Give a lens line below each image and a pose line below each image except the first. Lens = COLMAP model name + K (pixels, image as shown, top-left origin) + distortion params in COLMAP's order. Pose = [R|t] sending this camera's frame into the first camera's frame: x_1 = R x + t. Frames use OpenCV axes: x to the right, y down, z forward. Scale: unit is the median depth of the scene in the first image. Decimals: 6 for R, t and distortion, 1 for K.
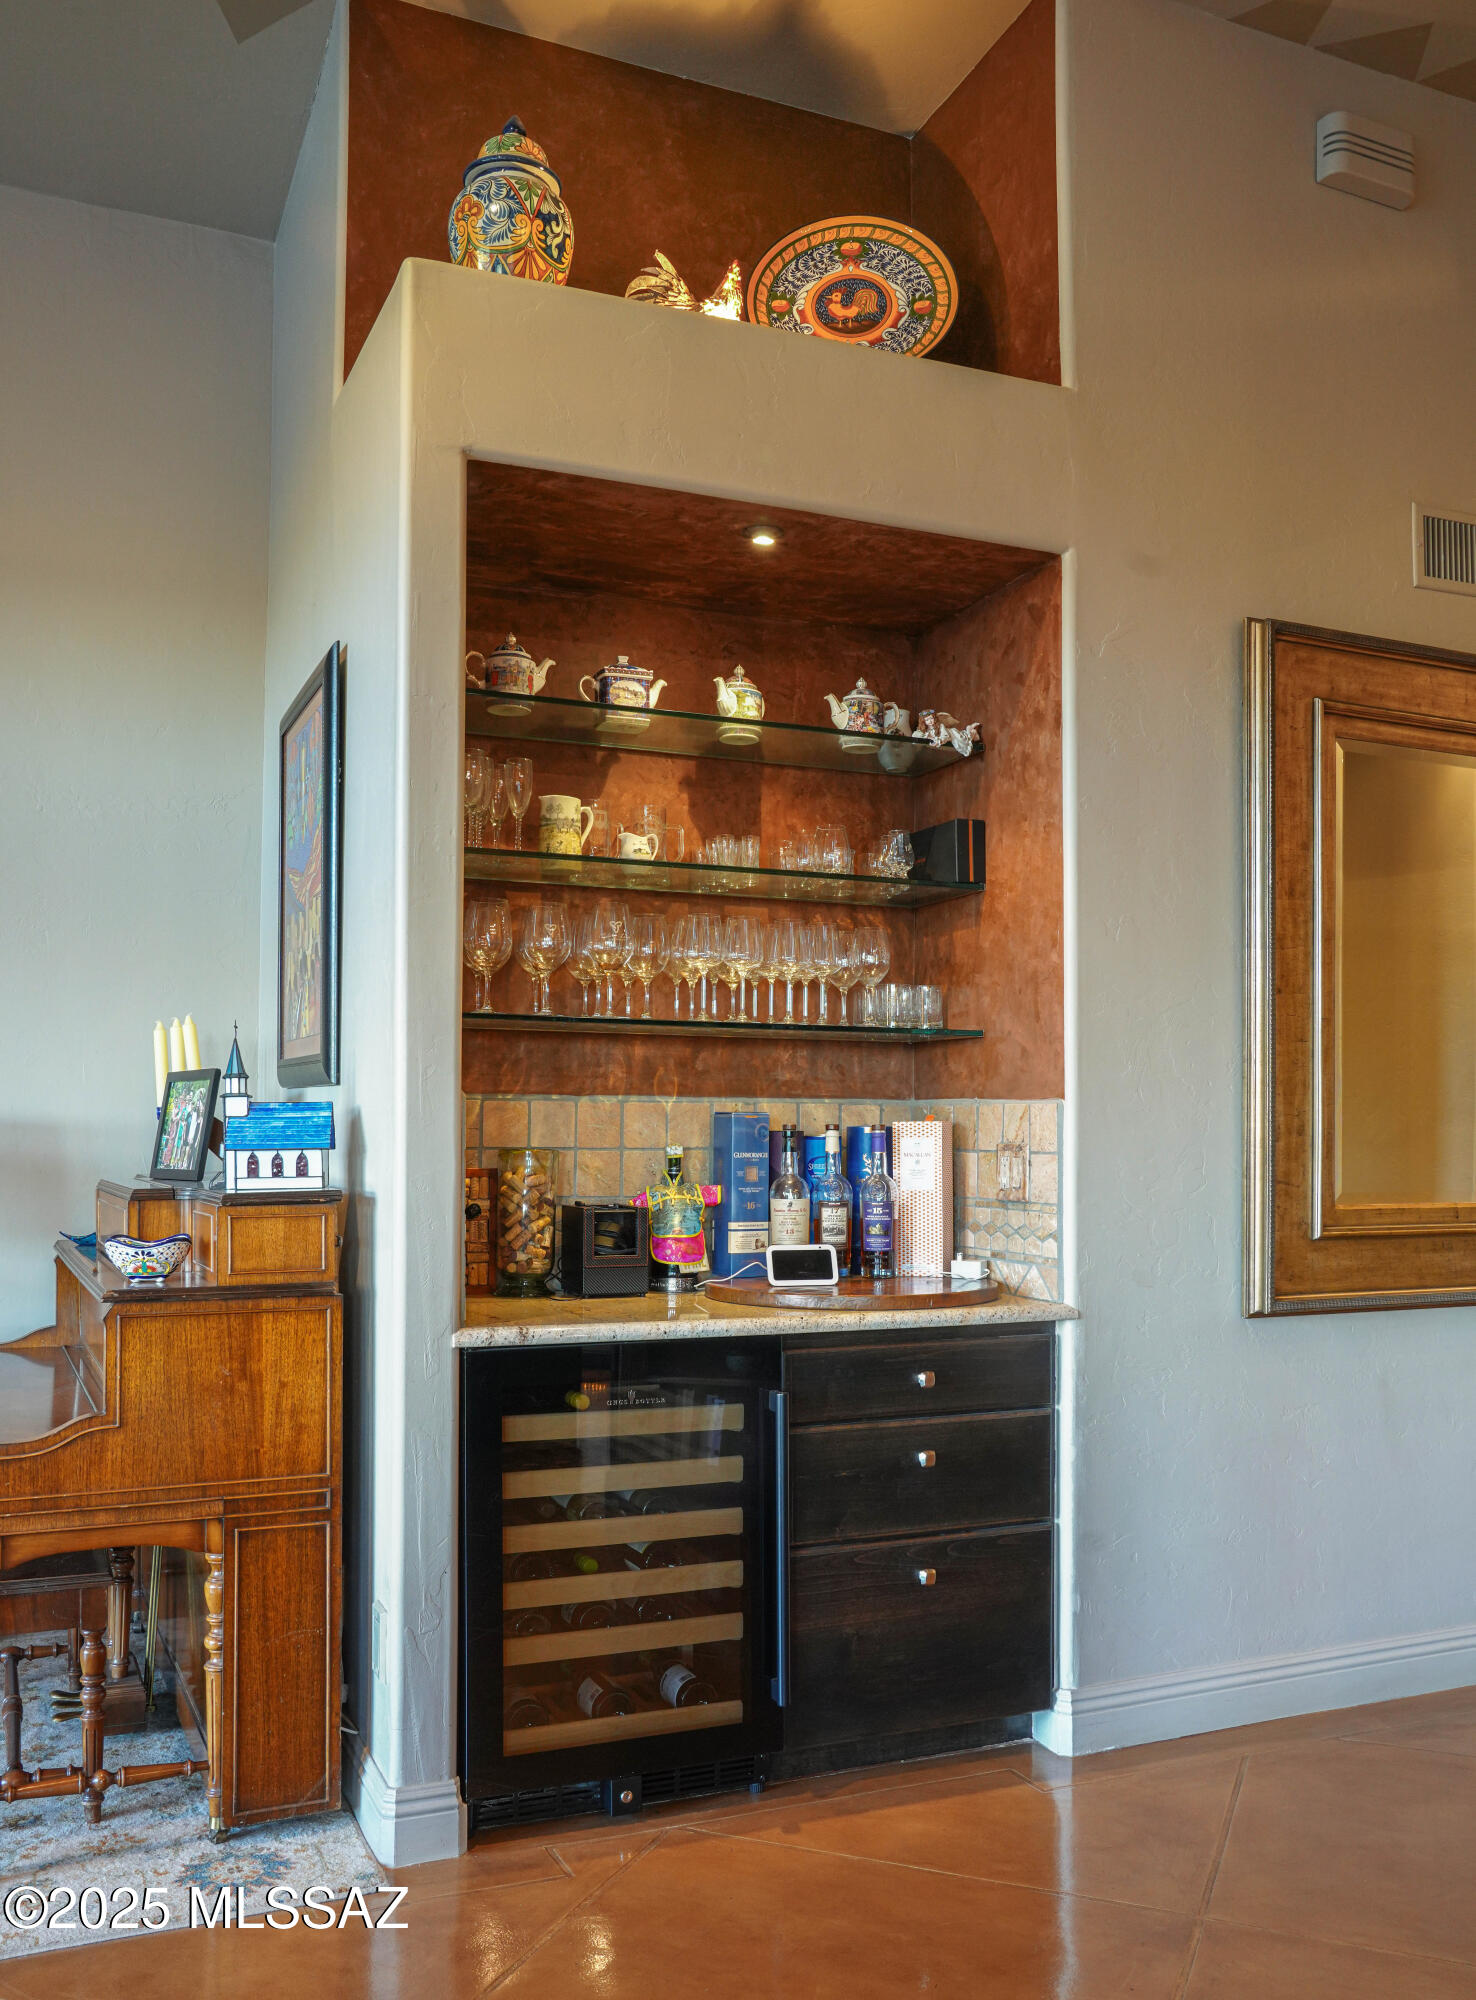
lens RADIAL K [[3121.0, 0, 738.0], [0, 3121.0, 1000.0], [0, 0, 1]] dist [-0.428265, 0.099696]
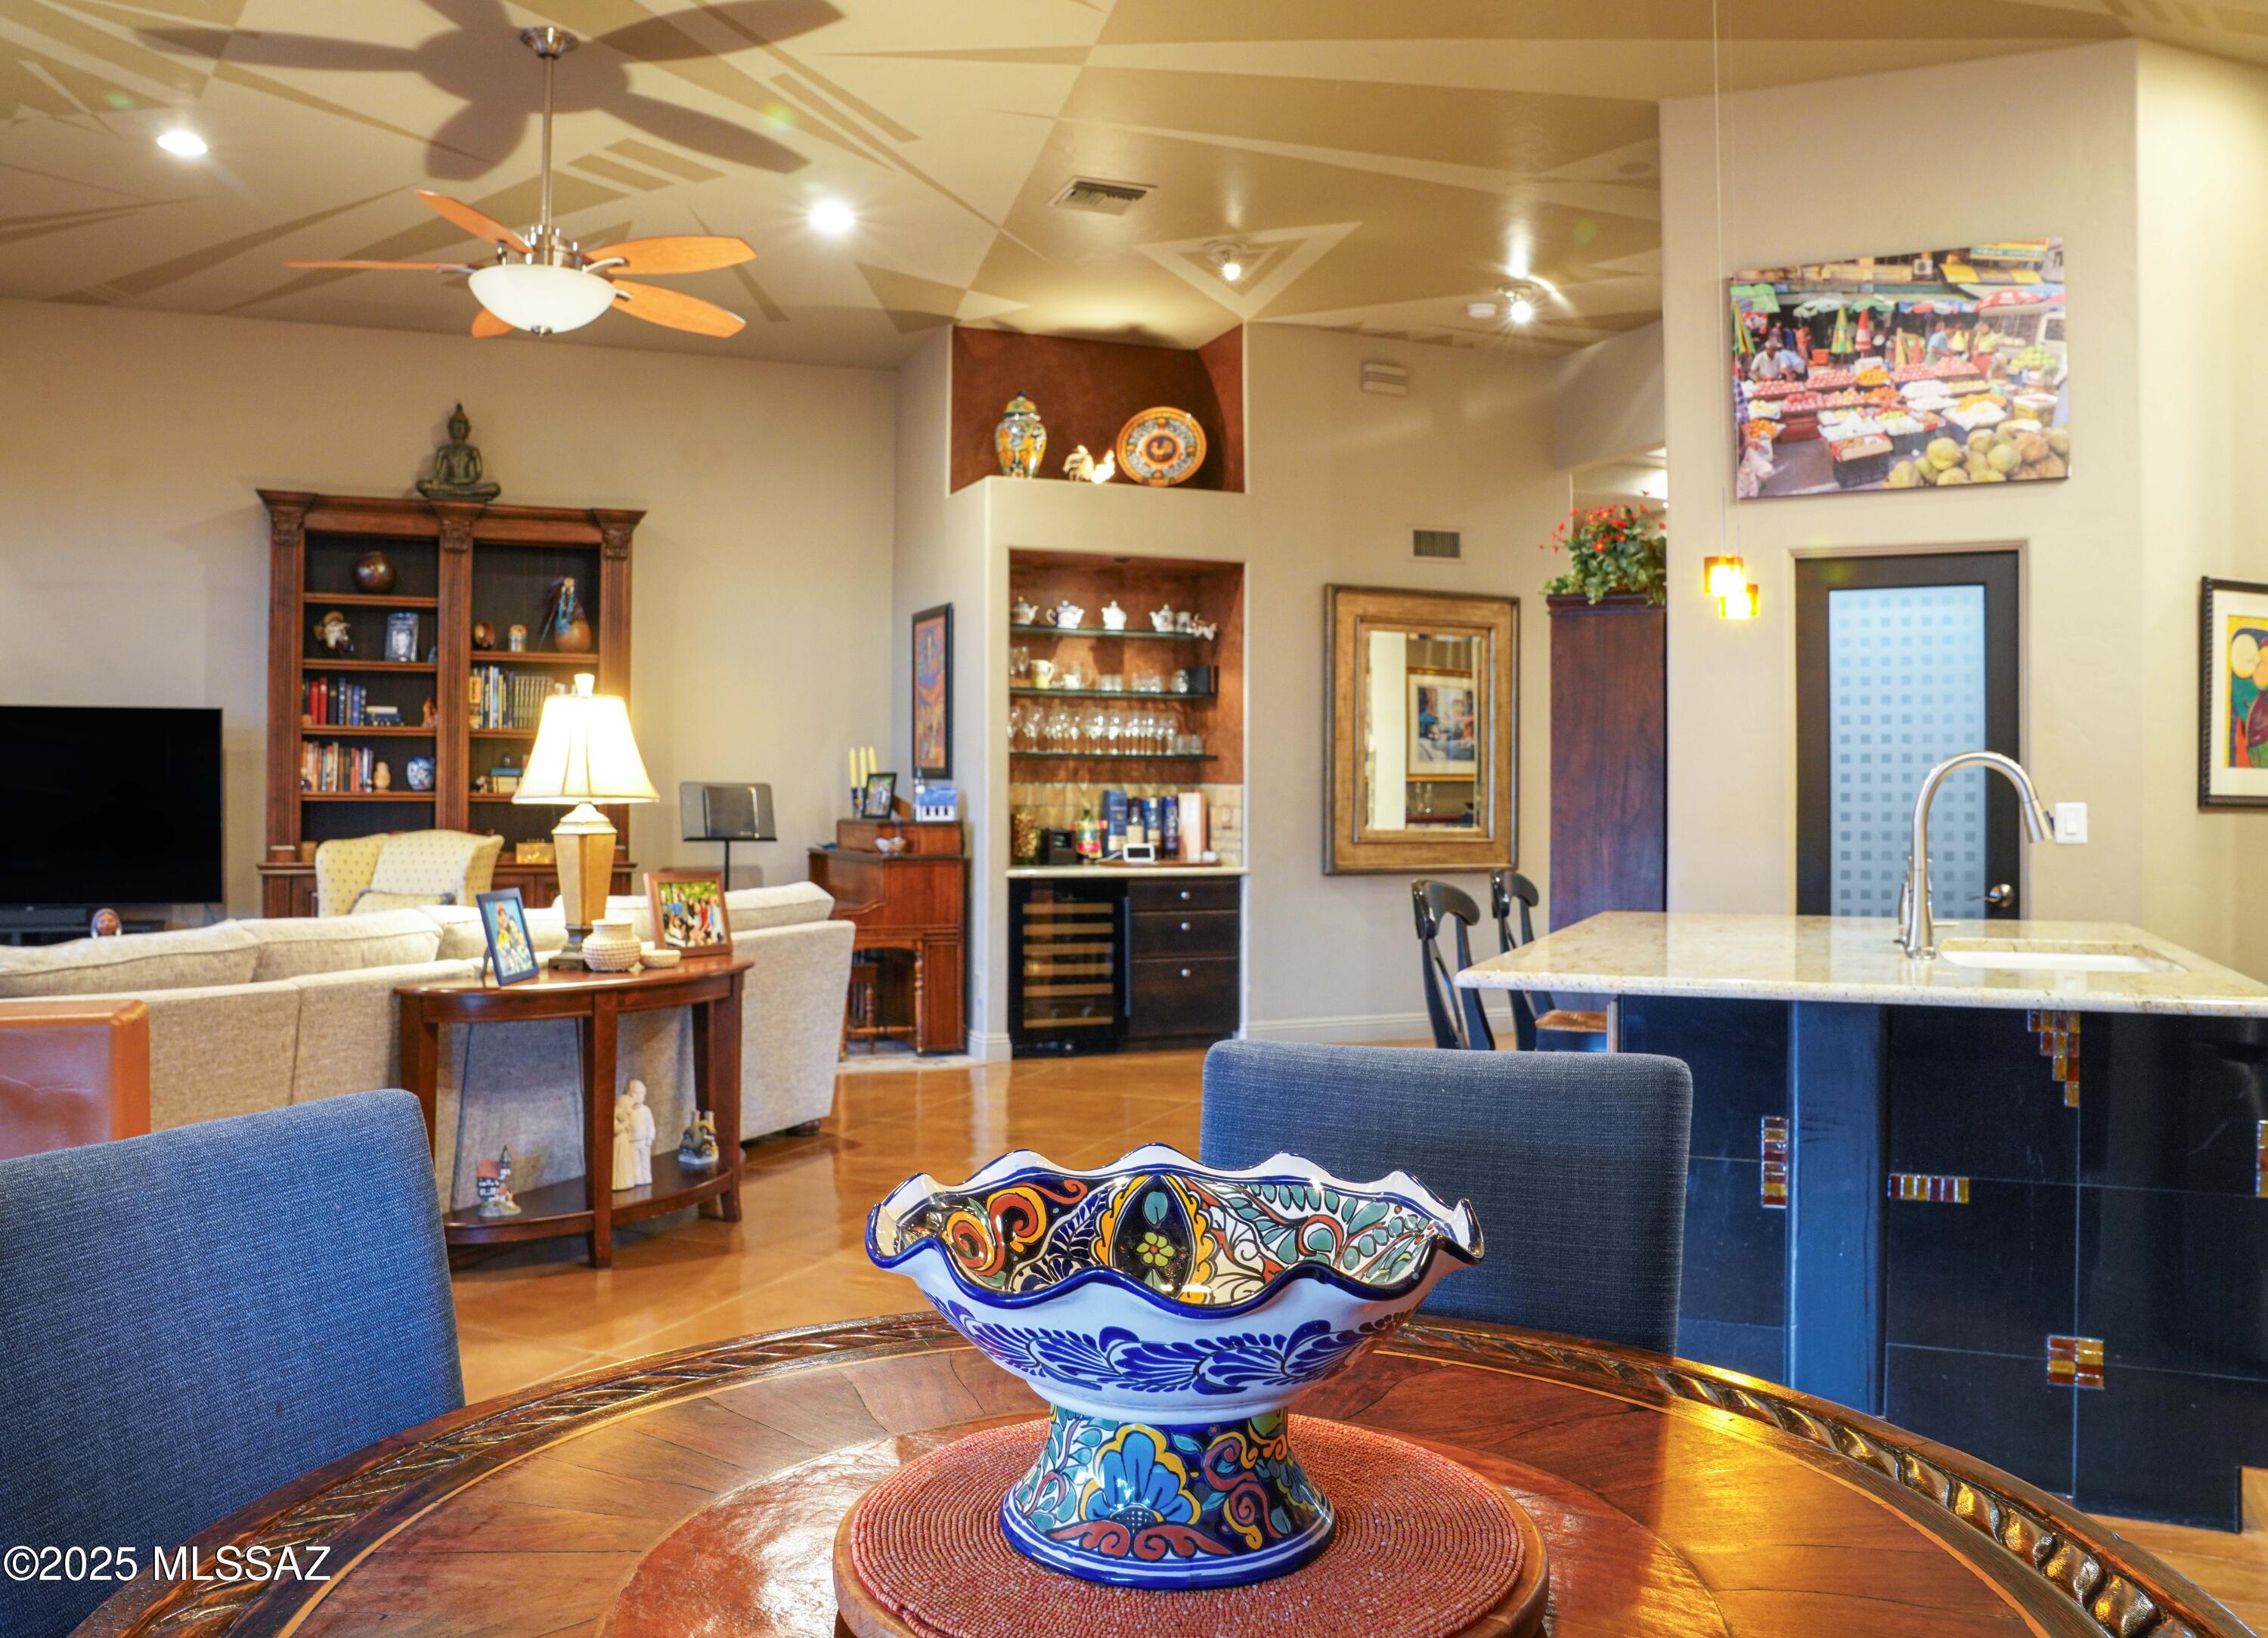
lens RADIAL K [[1699.9, 0, 1134.0], [0, 1699.9, 819.0], [0, 0, 1]] dist [-0.131782, 0.089605]
pose [[0.999975, -0.000639, 0.007101, 0.006775], [0.000255, 0.998538, 0.054061, -0.013068], [-0.007125, -0.054058, 0.998512, -0.319658]]
